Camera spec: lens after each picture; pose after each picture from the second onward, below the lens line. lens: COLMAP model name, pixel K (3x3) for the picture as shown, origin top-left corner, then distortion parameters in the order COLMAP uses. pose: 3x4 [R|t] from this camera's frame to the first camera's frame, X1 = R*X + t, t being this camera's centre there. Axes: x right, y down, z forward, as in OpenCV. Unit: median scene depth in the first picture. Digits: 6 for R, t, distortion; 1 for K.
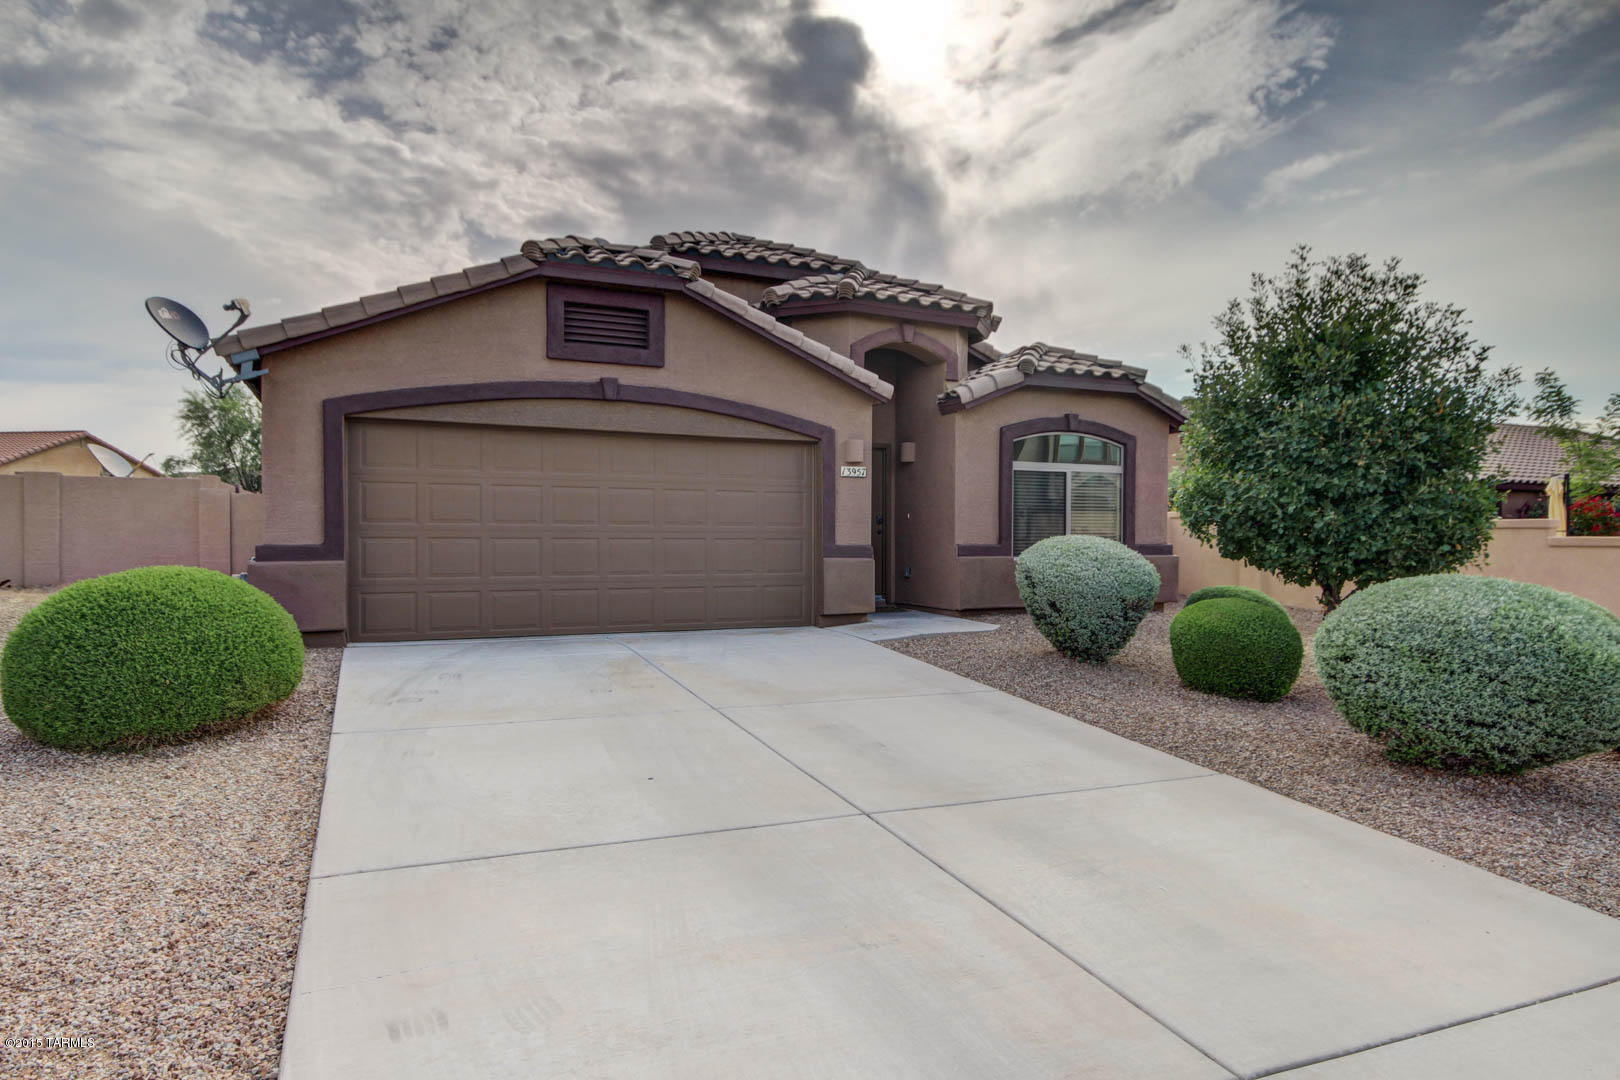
lens RADIAL K [[965.4, 0, 810.6], [0, 965.4, 539.1], [0, 0, 1]] dist [-0.014893, -0.000274]
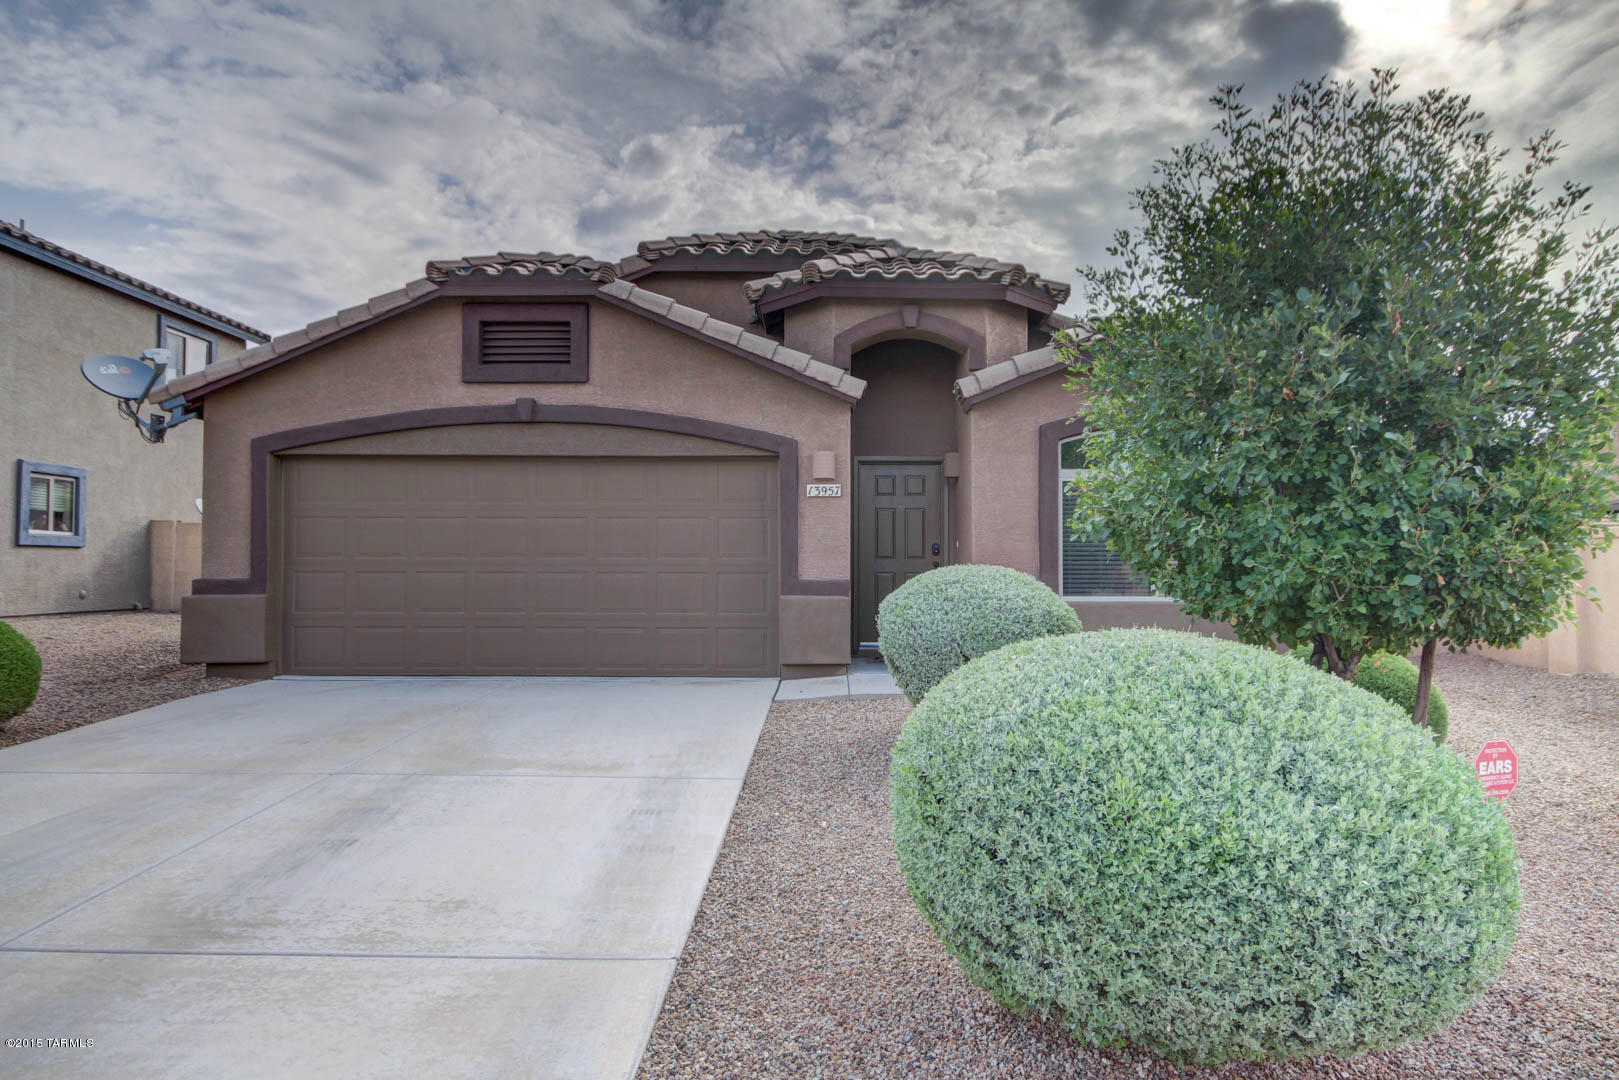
lens RADIAL K [[964.8, 0, 807.2], [0, 964.8, 544.2], [0, 0, 1]] dist [-0.014893, -0.000274]
pose [[0.906850, -0.015854, -0.421155, 0.413105], [0.001442, 0.999403, -0.034517, 0.004473], [0.421451, 0.030694, 0.906332, 0.275707]]
